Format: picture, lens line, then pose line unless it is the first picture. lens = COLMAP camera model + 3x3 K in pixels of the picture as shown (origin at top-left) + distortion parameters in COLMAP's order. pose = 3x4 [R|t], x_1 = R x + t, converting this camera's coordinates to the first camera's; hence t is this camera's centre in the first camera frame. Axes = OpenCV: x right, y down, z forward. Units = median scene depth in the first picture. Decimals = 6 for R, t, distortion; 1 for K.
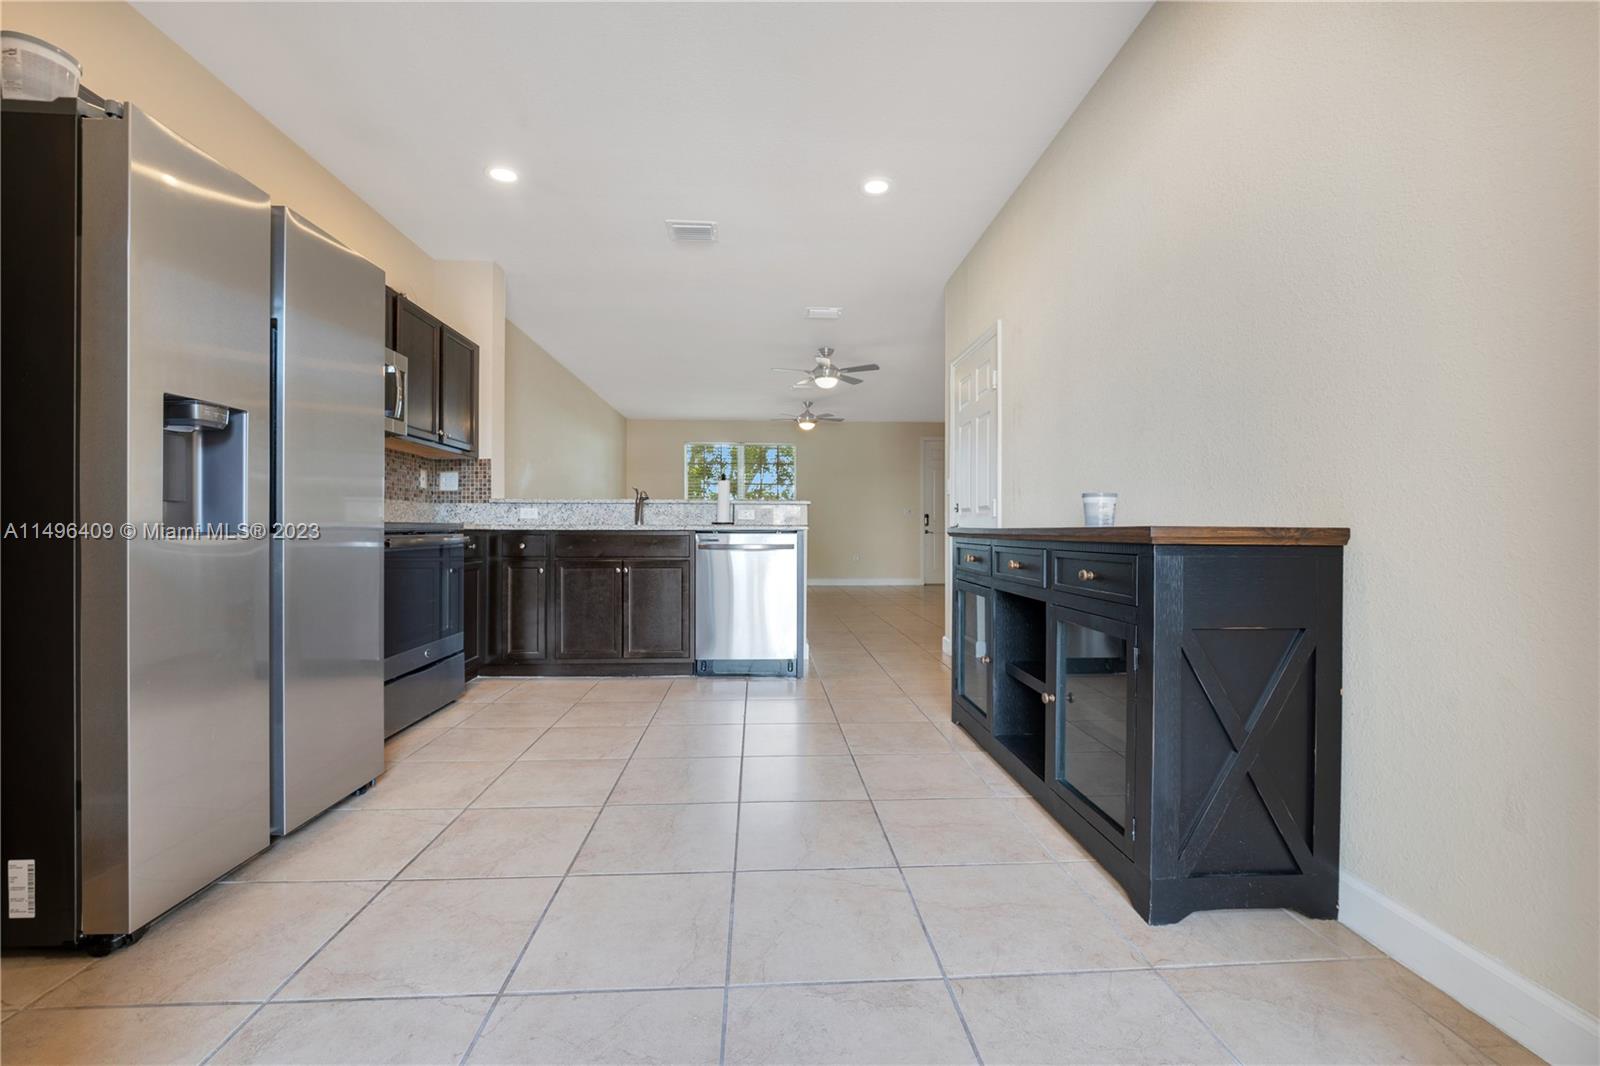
lens RADIAL K [[658.2, 0, 793.9], [0, 658.2, 535.3], [0, 0, 1]] dist [-0.028003, 0.005417]
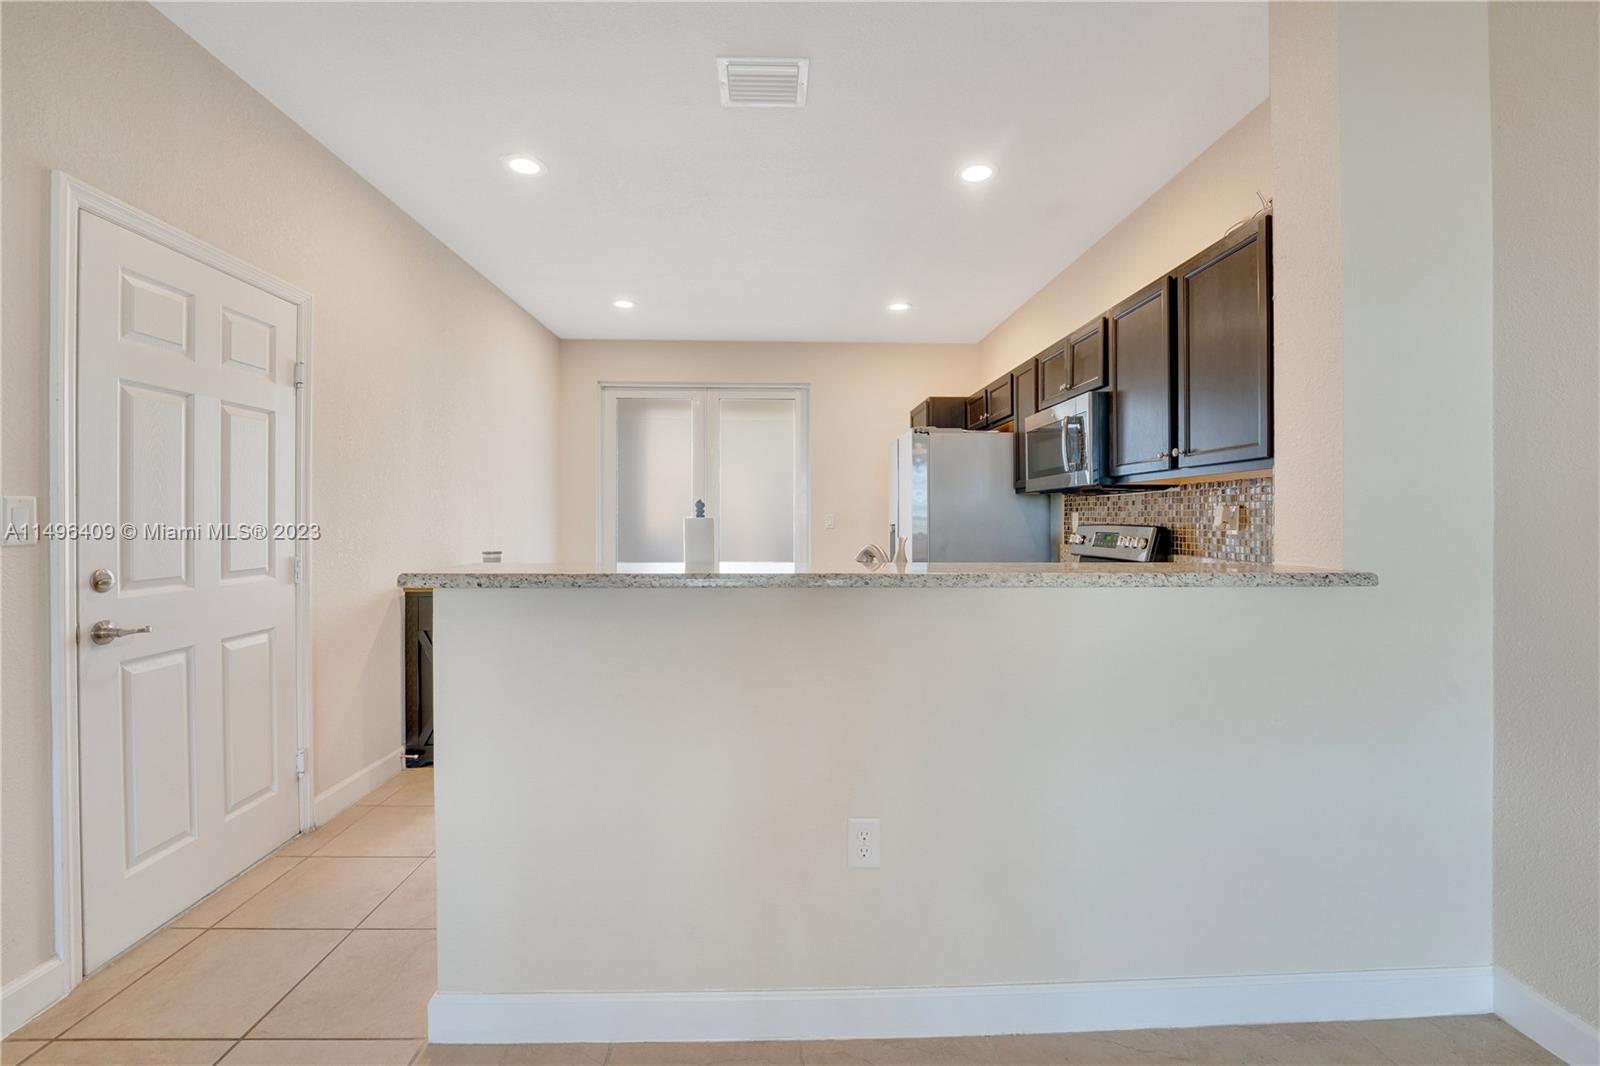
lens RADIAL K [[674.7, 0, 801.7], [0, 674.7, 521.1], [0, 0, 1]] dist [-0.017024, -0.000019]
pose [[-0.999968, -0.003991, 0.006917, -0.178280], [-0.003923, 0.999945, 0.009773, -0.086827], [-0.006956, 0.009745, -0.999928, 1.439061]]
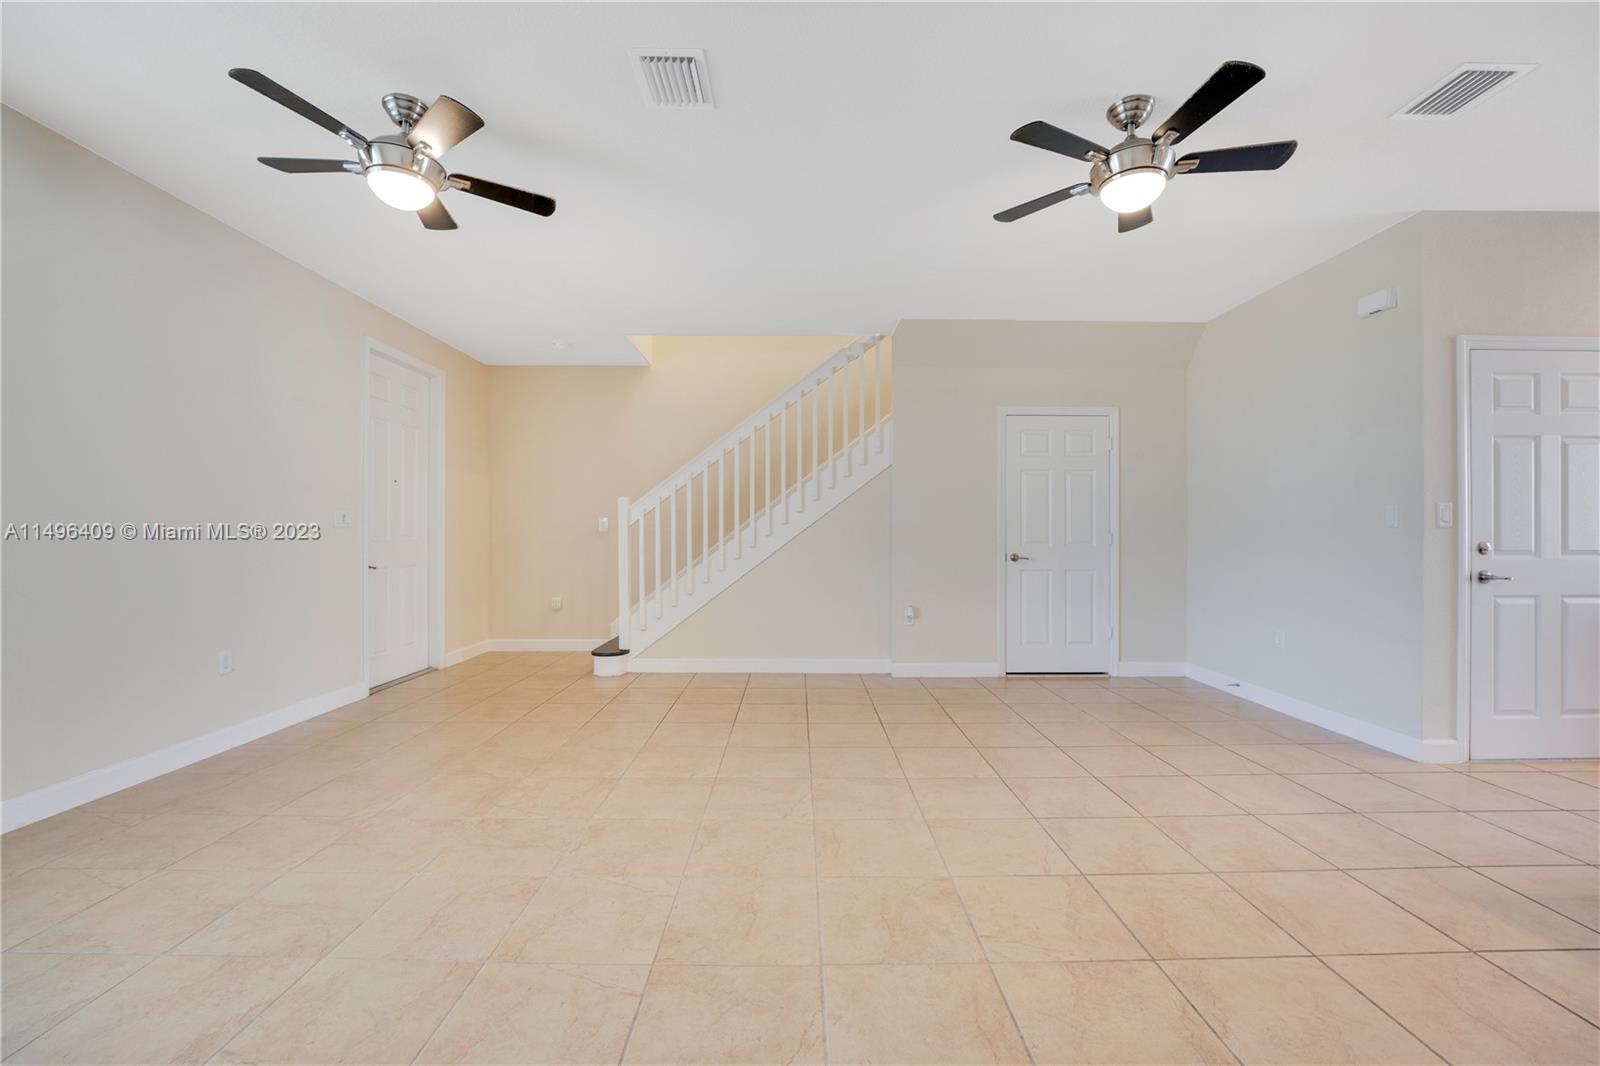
lens RADIAL K [[653.4, 0, 807.5], [0, 653.4, 531.8], [0, 0, 1]] dist [-0.017336, 0.000423]
pose [[0.039278, 0.002473, 0.999225, -0.487616], [0.002521, 0.999994, -0.002574, -0.063148], [-0.999225, 0.002620, 0.039272, 1.759102]]
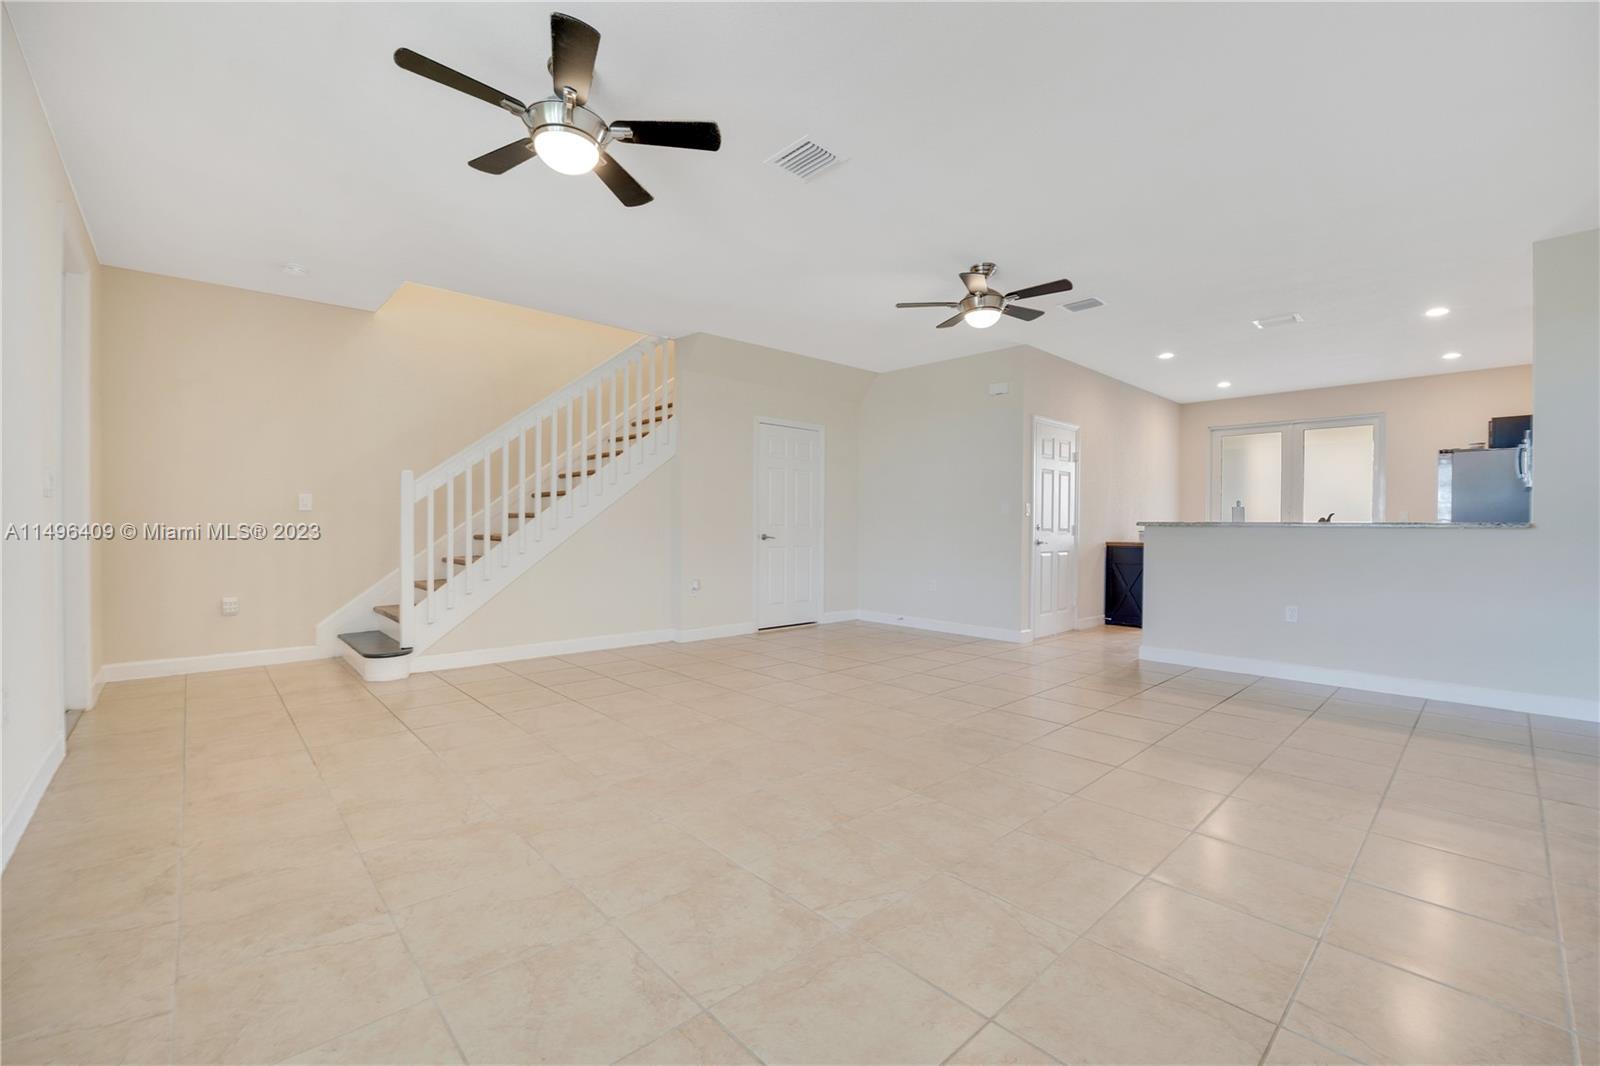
lens RADIAL K [[658.2, 0, 793.9], [0, 658.2, 535.3], [0, 0, 1]] dist [-0.028003, 0.005417]
pose [[-0.636187, -0.019719, 0.771283, -0.490524], [-0.005505, 0.999764, 0.021020, -0.054813], [-0.771516, 0.009126, -0.636145, 2.324116]]
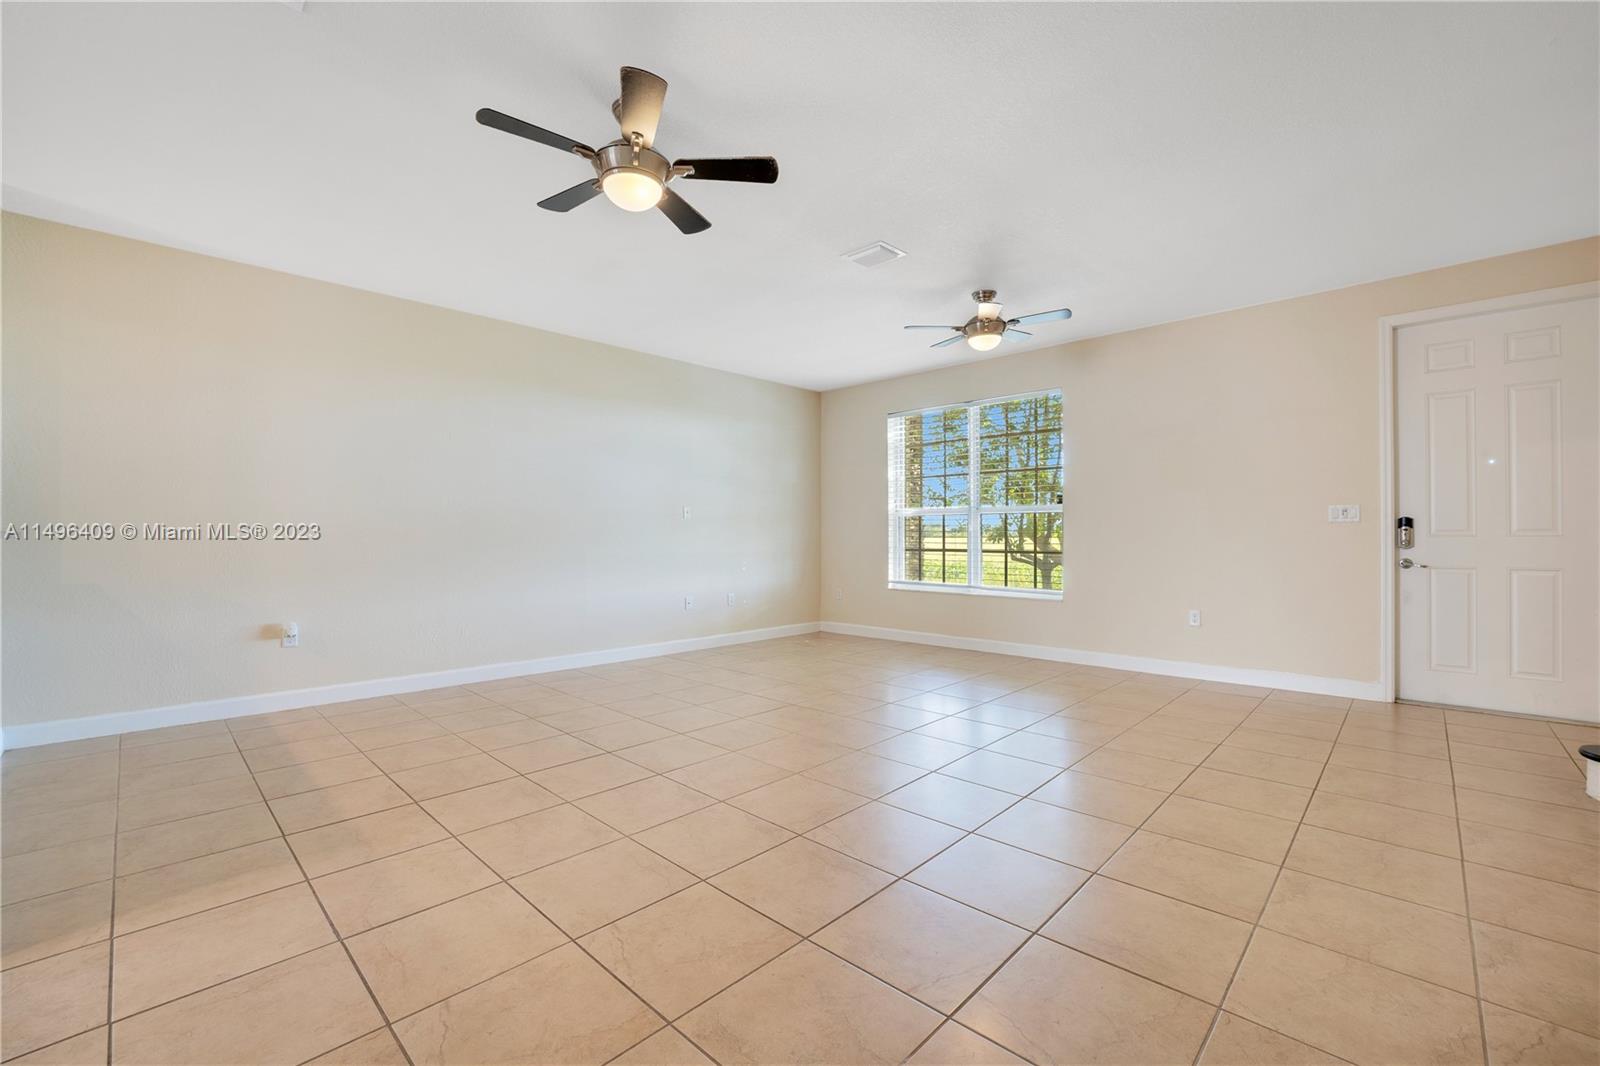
lens RADIAL K [[674.7, 0, 801.7], [0, 674.7, 521.1], [0, 0, 1]] dist [-0.017024, -0.000019]
pose [[0.684652, -0.022196, -0.728532, 0.607640], [0.002799, 0.999609, -0.027825, -0.049563], [0.728865, 0.017011, 0.684447, 1.205324]]
